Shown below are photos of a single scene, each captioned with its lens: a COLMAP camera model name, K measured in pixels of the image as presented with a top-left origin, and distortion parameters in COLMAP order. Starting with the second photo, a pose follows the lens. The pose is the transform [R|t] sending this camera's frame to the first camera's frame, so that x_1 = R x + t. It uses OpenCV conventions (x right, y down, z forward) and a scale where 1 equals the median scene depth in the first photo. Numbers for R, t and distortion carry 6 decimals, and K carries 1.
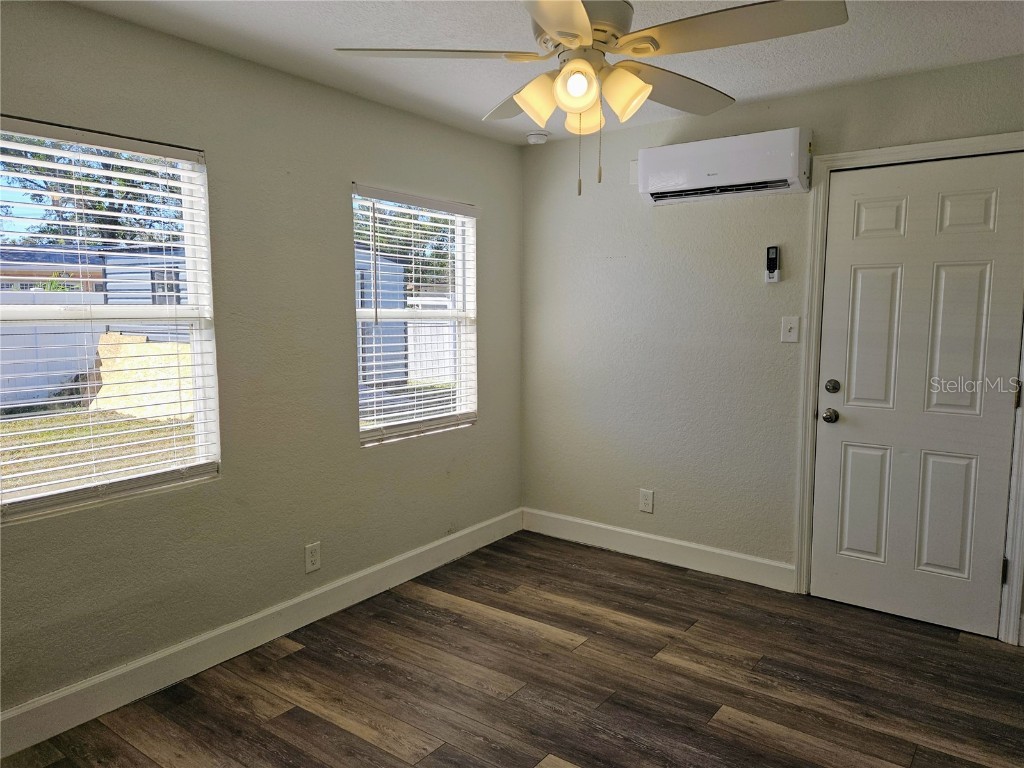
lens RADIAL K [[709.5, 0, 517.2], [0, 709.5, 390.3], [0, 0, 1]] dist [0.090438, -0.084783]
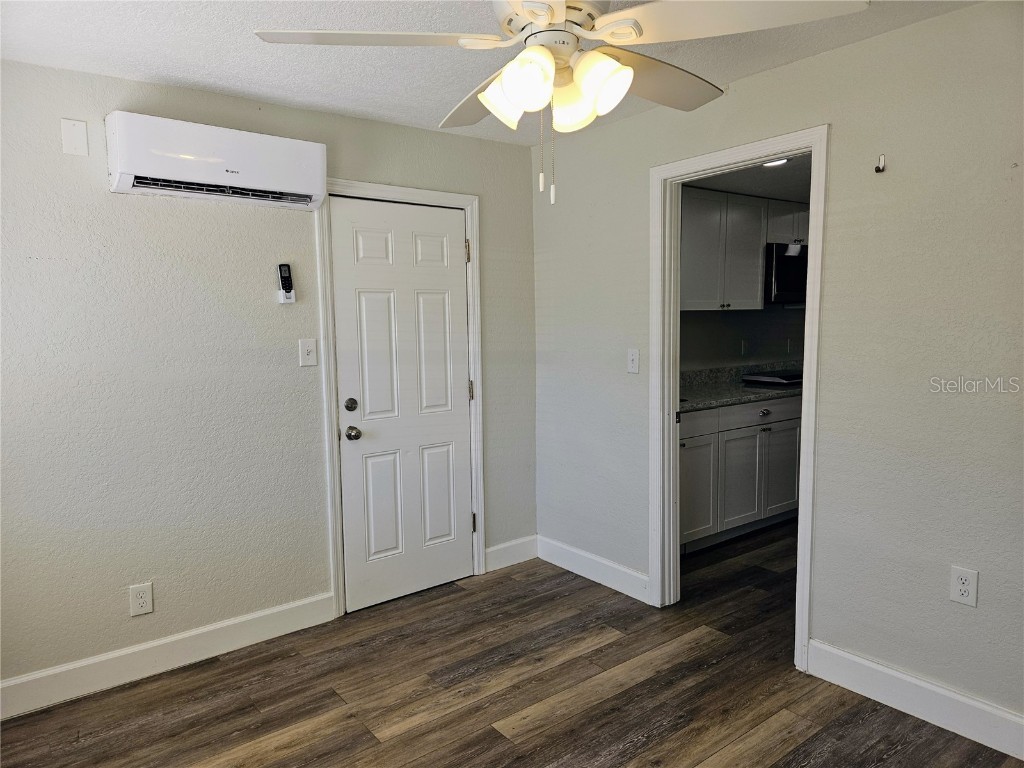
lens RADIAL K [[688.0, 0, 517.4], [0, 688.0, 388.2], [0, 0, 1]] dist [0.069420, -0.063318]
pose [[0.261216, -0.109213, 0.959082, -0.463025], [0.124744, 0.989067, 0.078652, -0.079496], [-0.957186, 0.099095, 0.271984, 0.515579]]
